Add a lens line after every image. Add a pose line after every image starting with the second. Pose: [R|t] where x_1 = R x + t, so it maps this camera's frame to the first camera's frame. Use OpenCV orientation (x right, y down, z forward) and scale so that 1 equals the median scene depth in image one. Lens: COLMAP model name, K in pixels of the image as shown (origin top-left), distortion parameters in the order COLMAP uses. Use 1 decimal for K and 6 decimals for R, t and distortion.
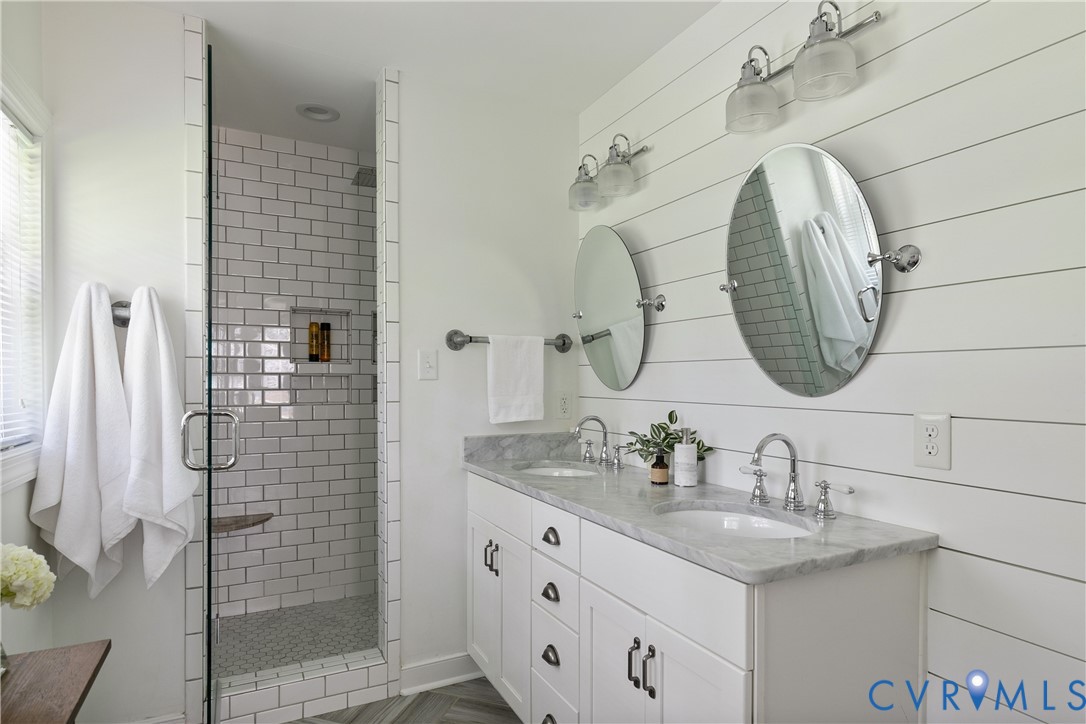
lens RADIAL K [[586.4, 0, 545.8], [0, 586.4, 366.6], [0, 0, 1]] dist [-0.000361, -0.000305]
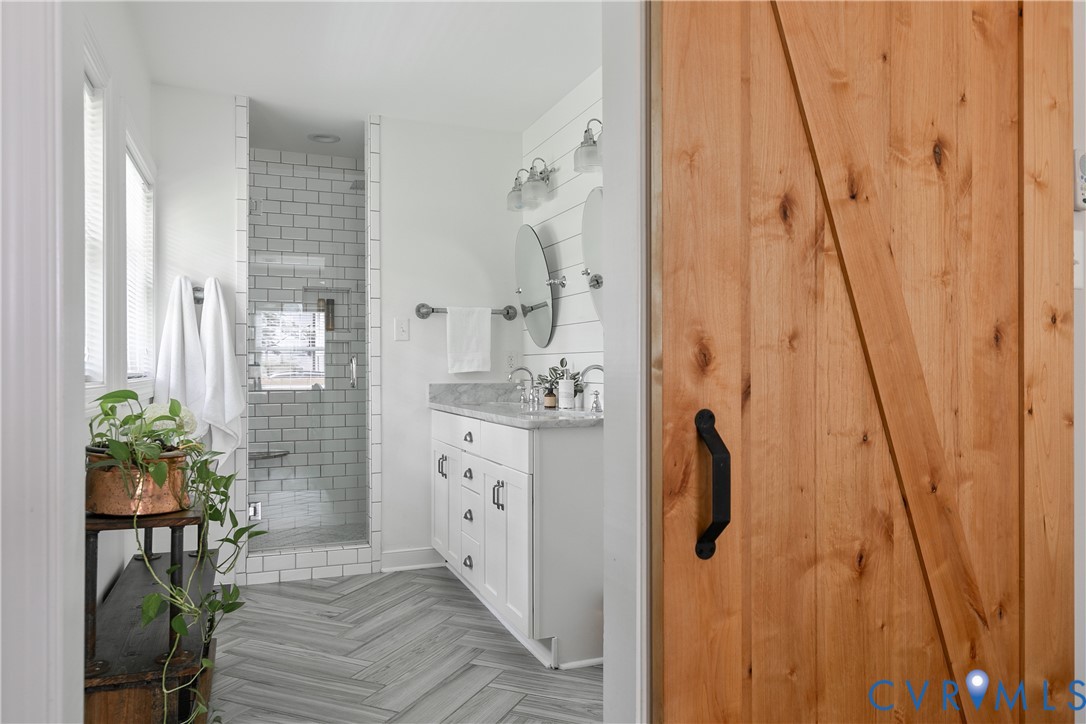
lens RADIAL K [[756.9, 0, 543.8], [0, 756.9, 330.5], [0, 0, 1]] dist [0.008971, 0.000911]
pose [[0.995217, -0.008311, -0.097331, 0.300923], [0.005754, 0.999632, -0.026525, 0.048646], [0.097516, 0.025838, 0.994899, -0.718686]]
